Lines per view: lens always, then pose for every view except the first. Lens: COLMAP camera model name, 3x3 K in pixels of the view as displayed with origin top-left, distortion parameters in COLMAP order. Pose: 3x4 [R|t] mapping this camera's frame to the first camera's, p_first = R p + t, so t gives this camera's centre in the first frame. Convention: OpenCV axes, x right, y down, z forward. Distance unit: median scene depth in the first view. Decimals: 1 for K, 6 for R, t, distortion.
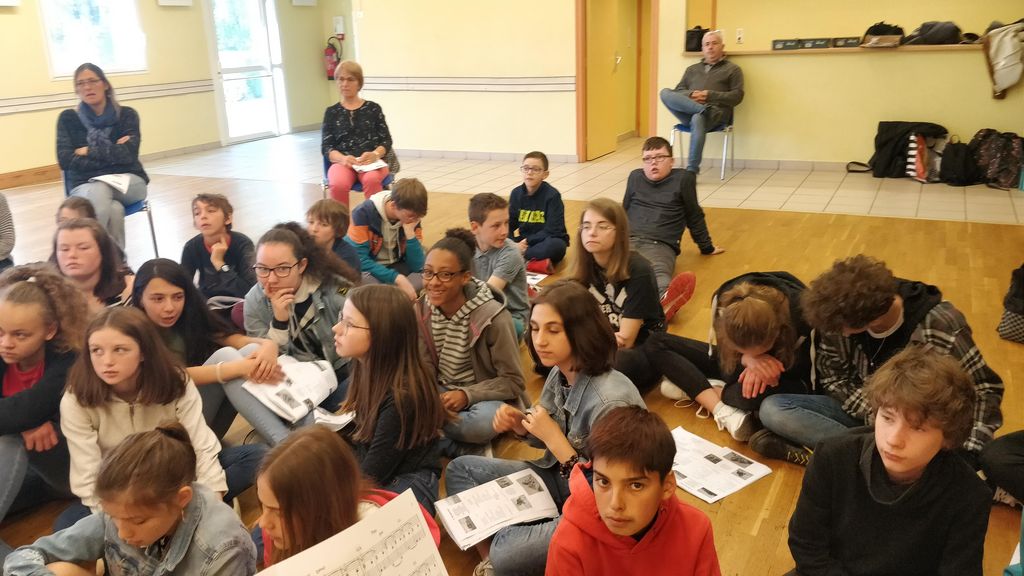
lens RADIAL K [[801.1, 0, 515.1], [0, 801.1, 290.7], [0, 0, 1]] dist [-0.004701, -0.001482]
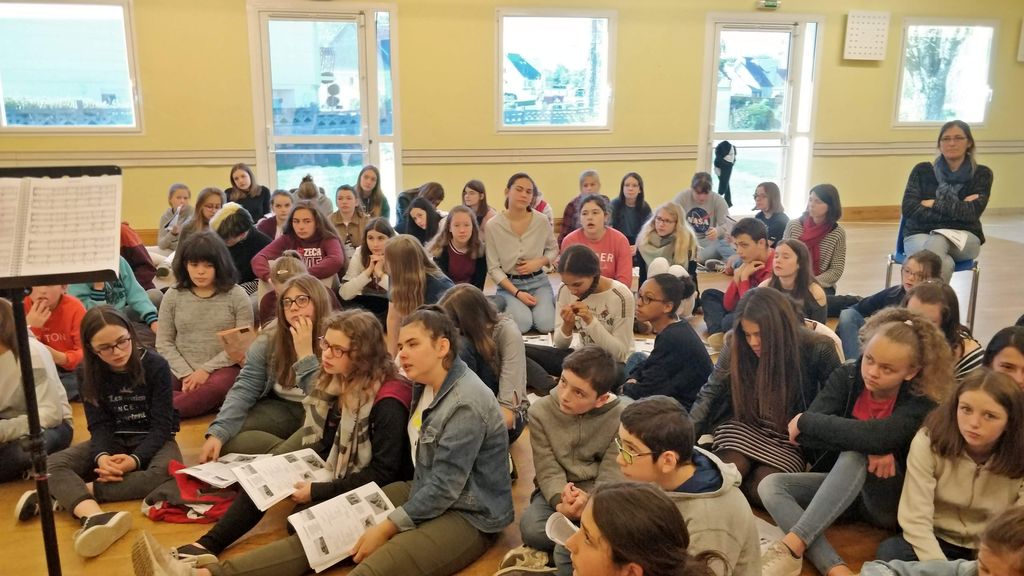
lens RADIAL K [[801.1, 0, 515.1], [0, 801.1, 290.7], [0, 0, 1]] dist [-0.004701, -0.001482]
pose [[0.606243, 0.225895, -0.762523, -0.108614], [-0.268985, 0.960546, 0.070702, 0.011345], [0.748410, 0.162244, 0.643086, -0.107207]]
